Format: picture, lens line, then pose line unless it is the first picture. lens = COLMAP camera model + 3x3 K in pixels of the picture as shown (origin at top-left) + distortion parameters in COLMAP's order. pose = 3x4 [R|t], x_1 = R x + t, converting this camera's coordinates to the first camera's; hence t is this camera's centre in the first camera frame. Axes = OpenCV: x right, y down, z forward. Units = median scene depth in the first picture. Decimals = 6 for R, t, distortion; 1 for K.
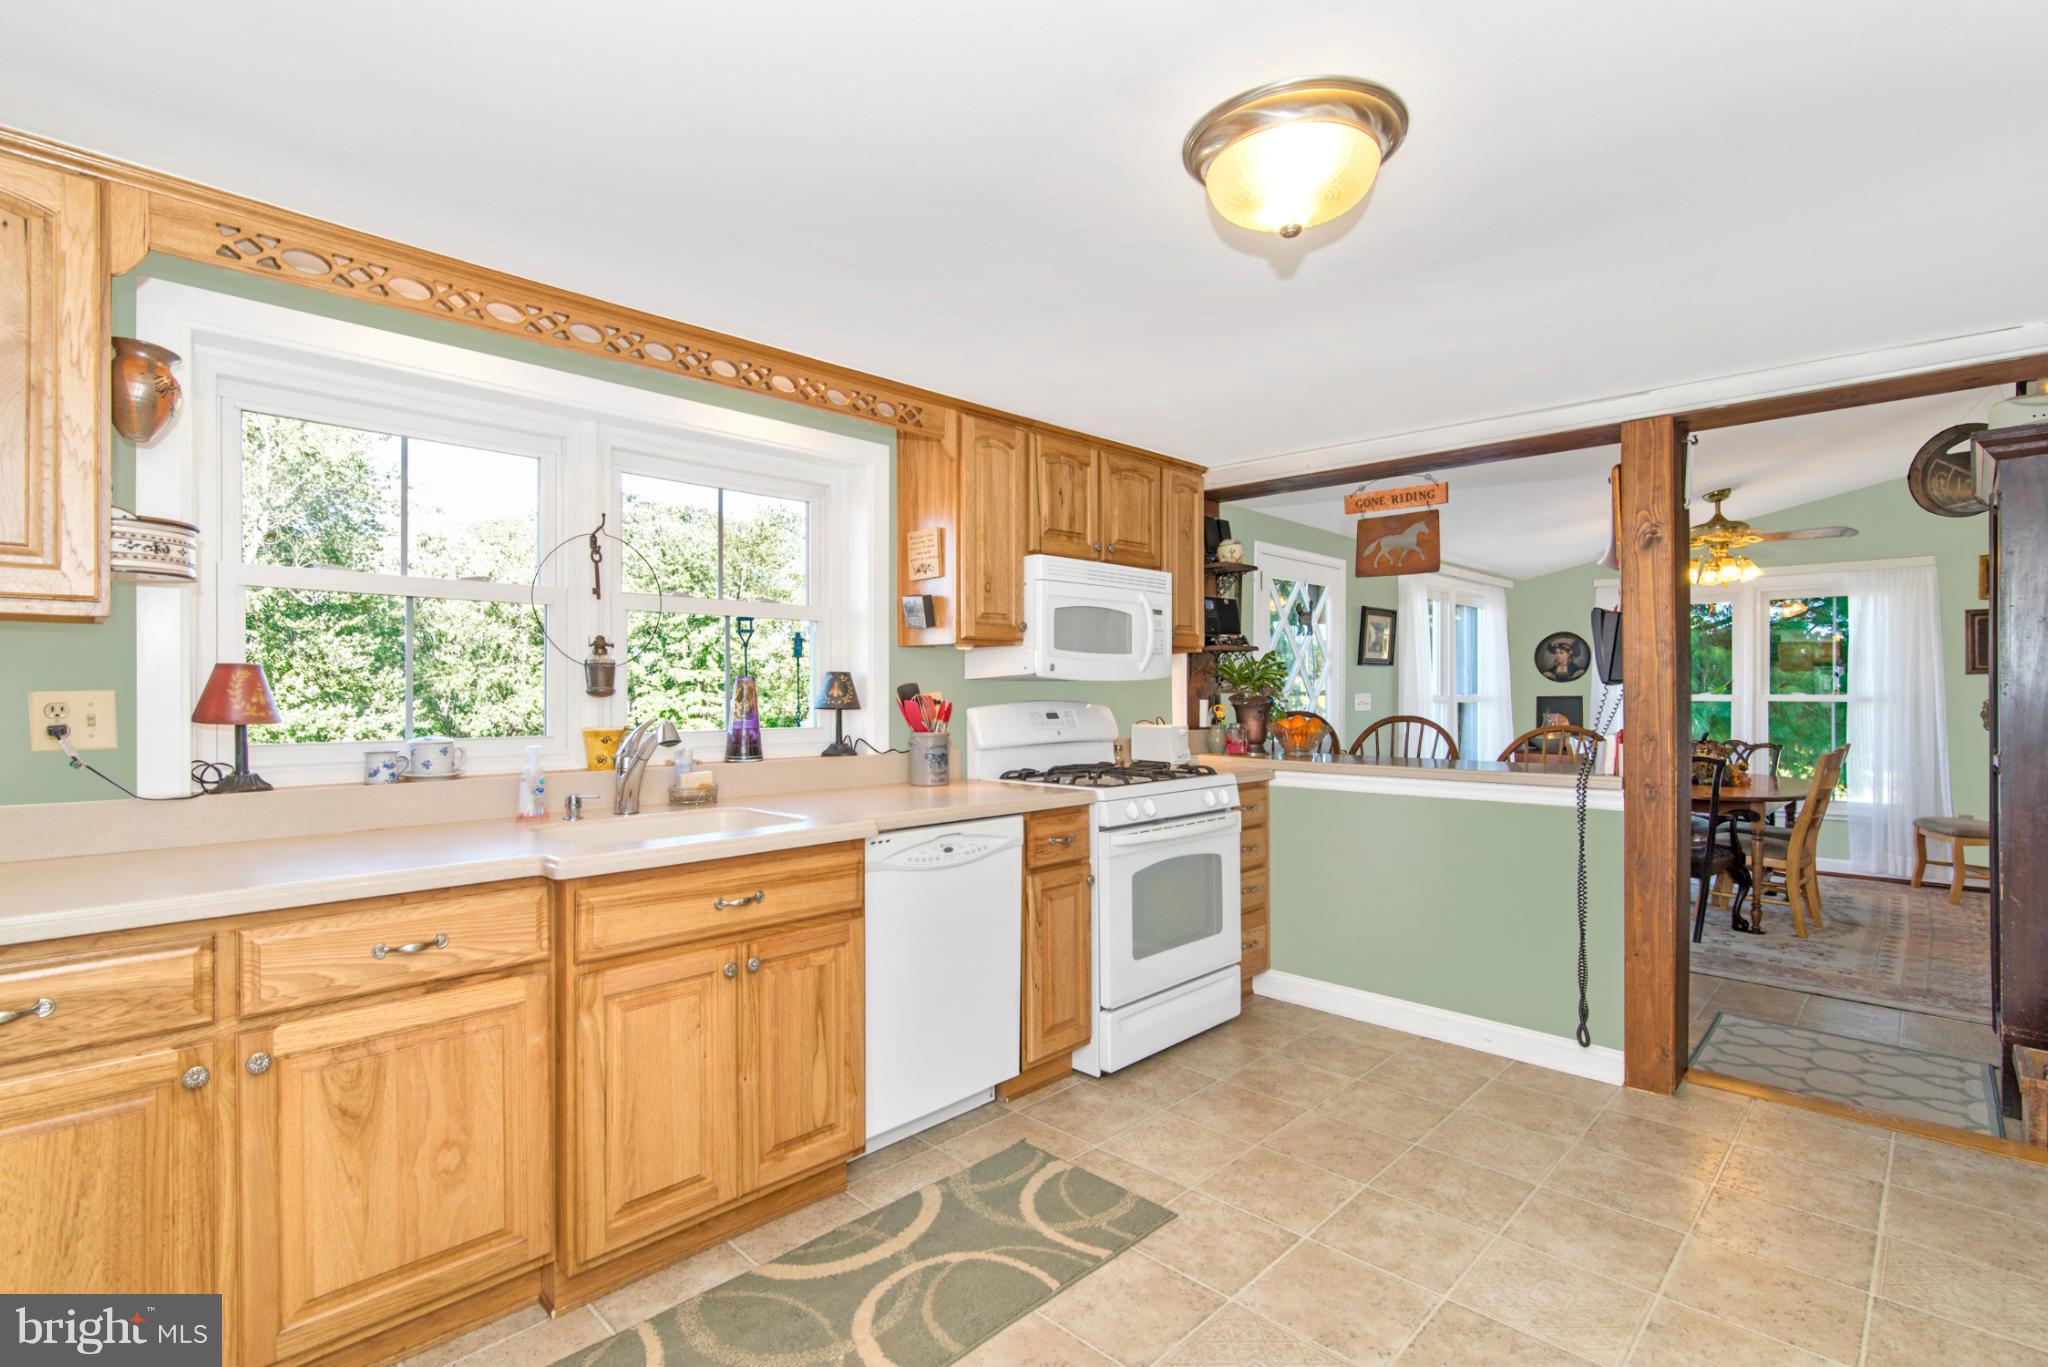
lens RADIAL K [[962.2, 0, 984.7], [0, 962.2, 705.1], [0, 0, 1]] dist [-0.014659, -0.001156]
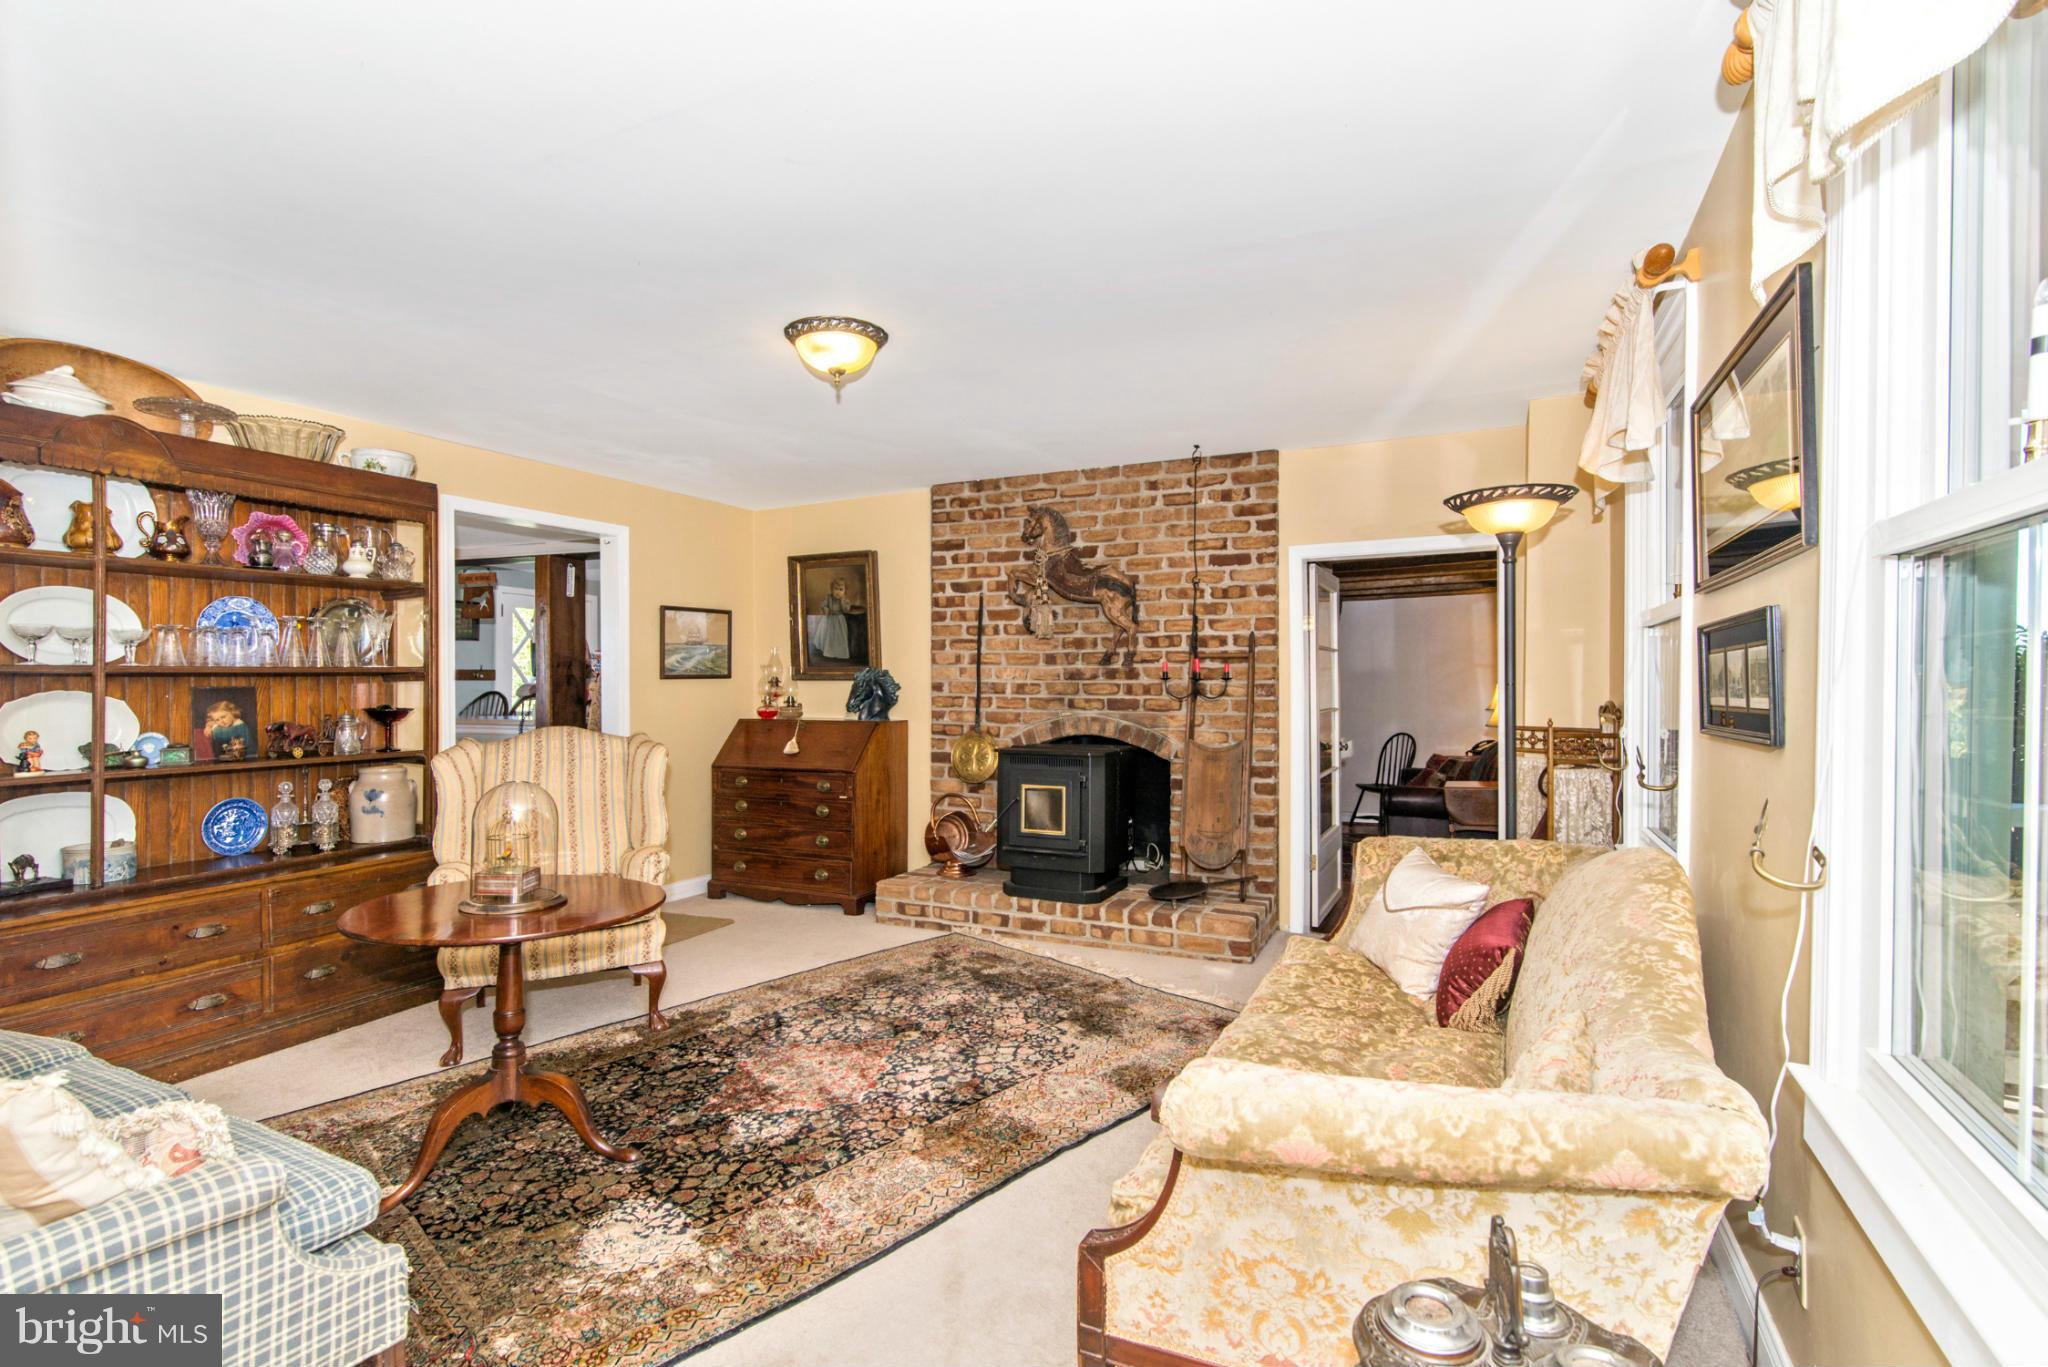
lens RADIAL K [[943.9, 0, 1024.0], [0, 943.9, 683.5], [0, 0, 1]] dist [-0.004213, -0.000511]
pose [[0.937369, 0.008566, 0.348234, 0.303368], [-0.004182, 0.999902, -0.013340, 0.054468], [-0.348314, 0.011048, 0.937313, -3.210463]]
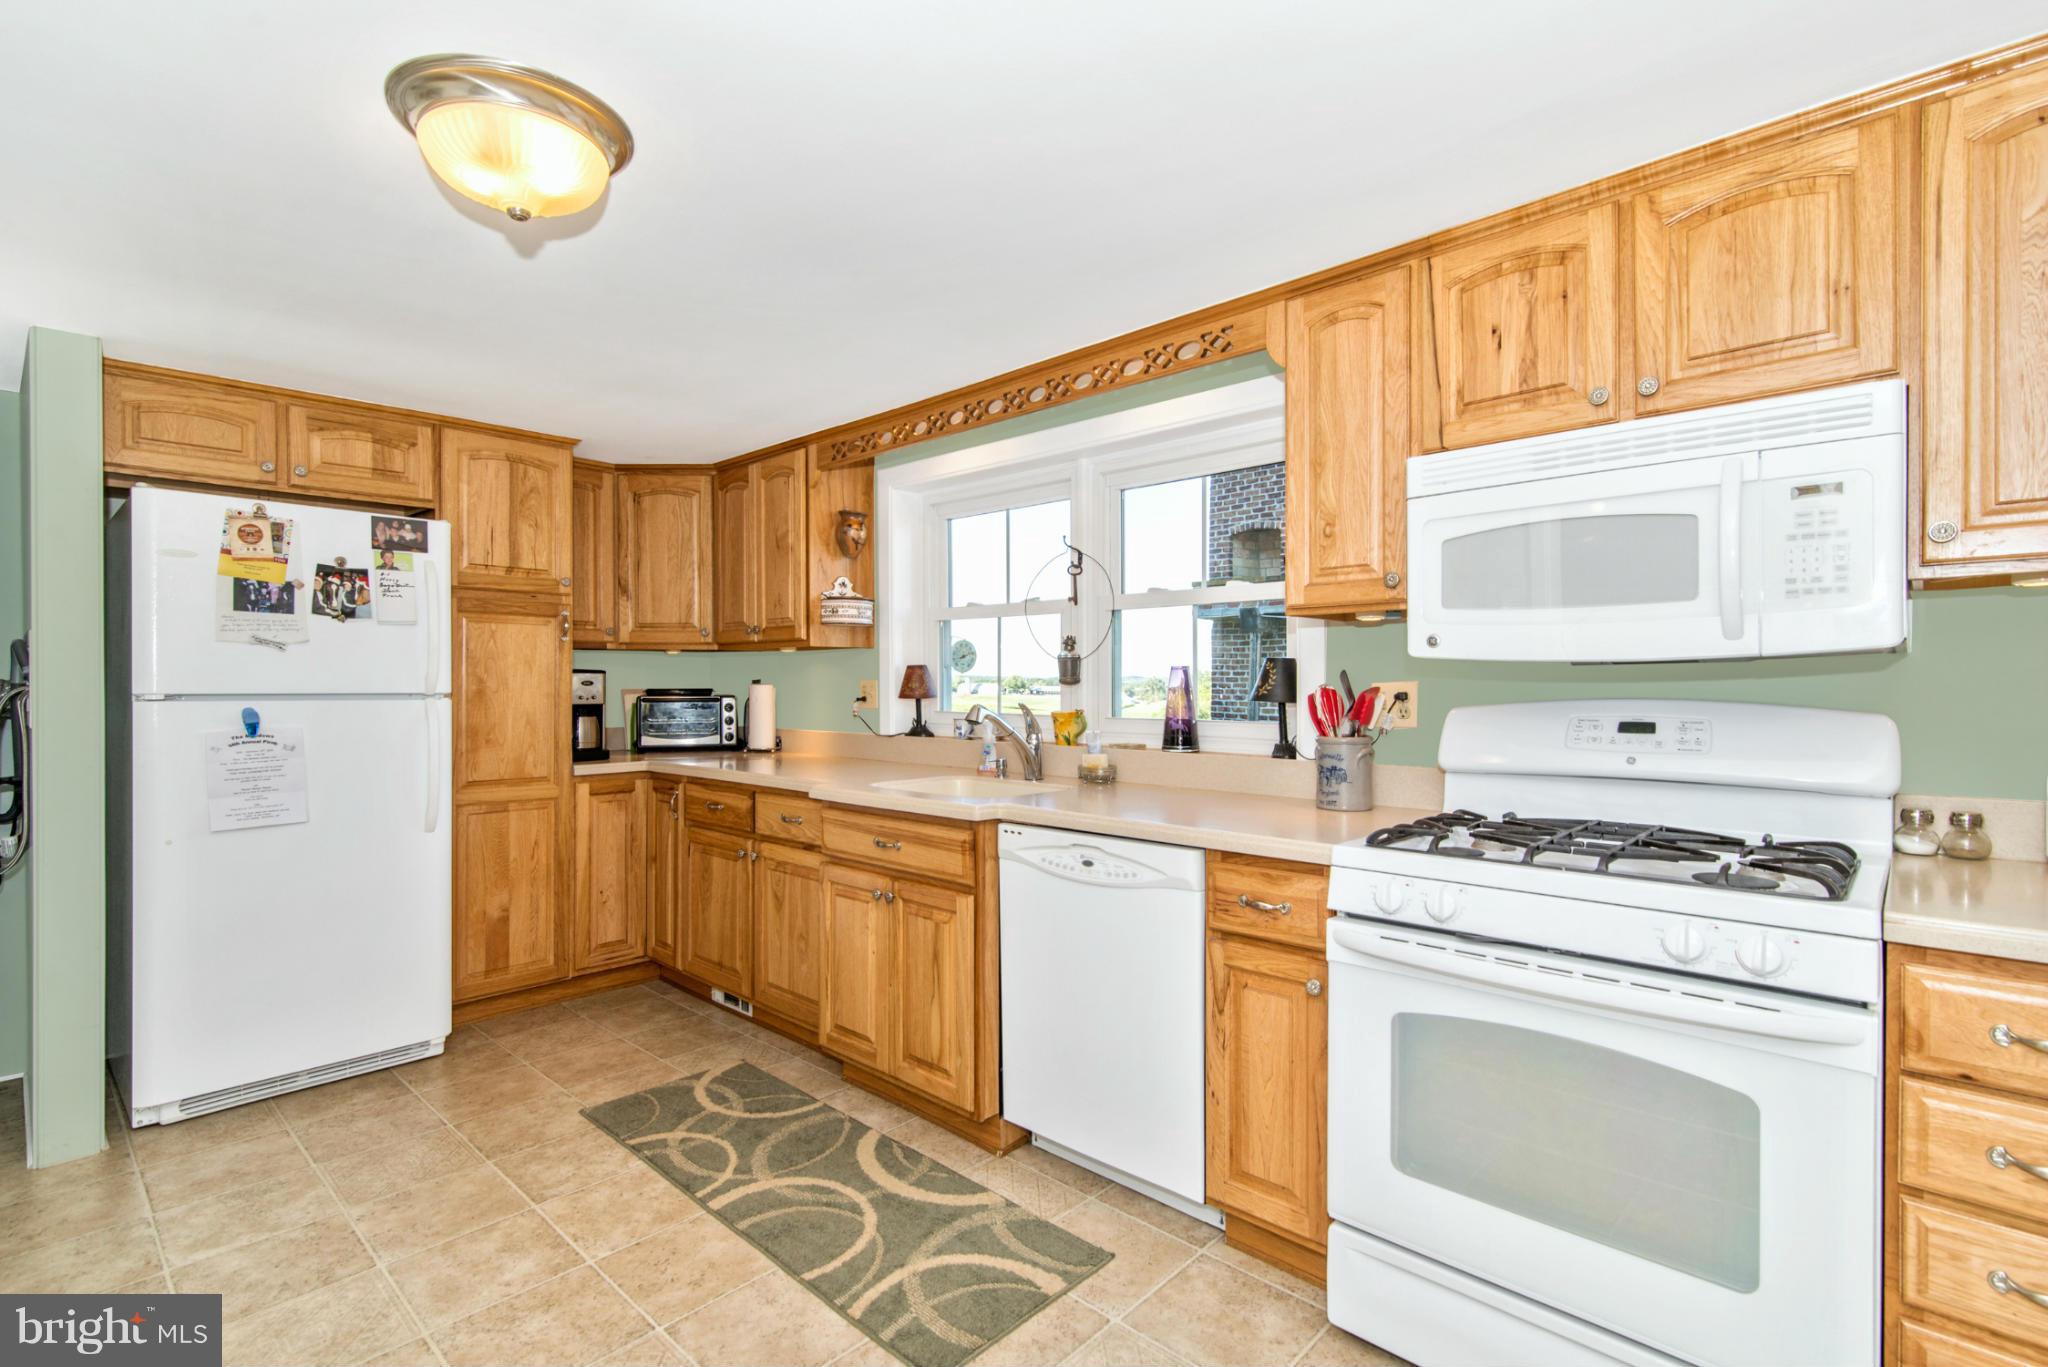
lens RADIAL K [[943.9, 0, 1024.0], [0, 943.9, 683.5], [0, 0, 1]] dist [-0.004213, -0.000511]
pose [[0.041063, 0.008033, -0.999124, 0.995081], [-0.010368, 0.999917, 0.007613, -0.023445], [0.999103, 0.010047, 0.041143, 1.102117]]
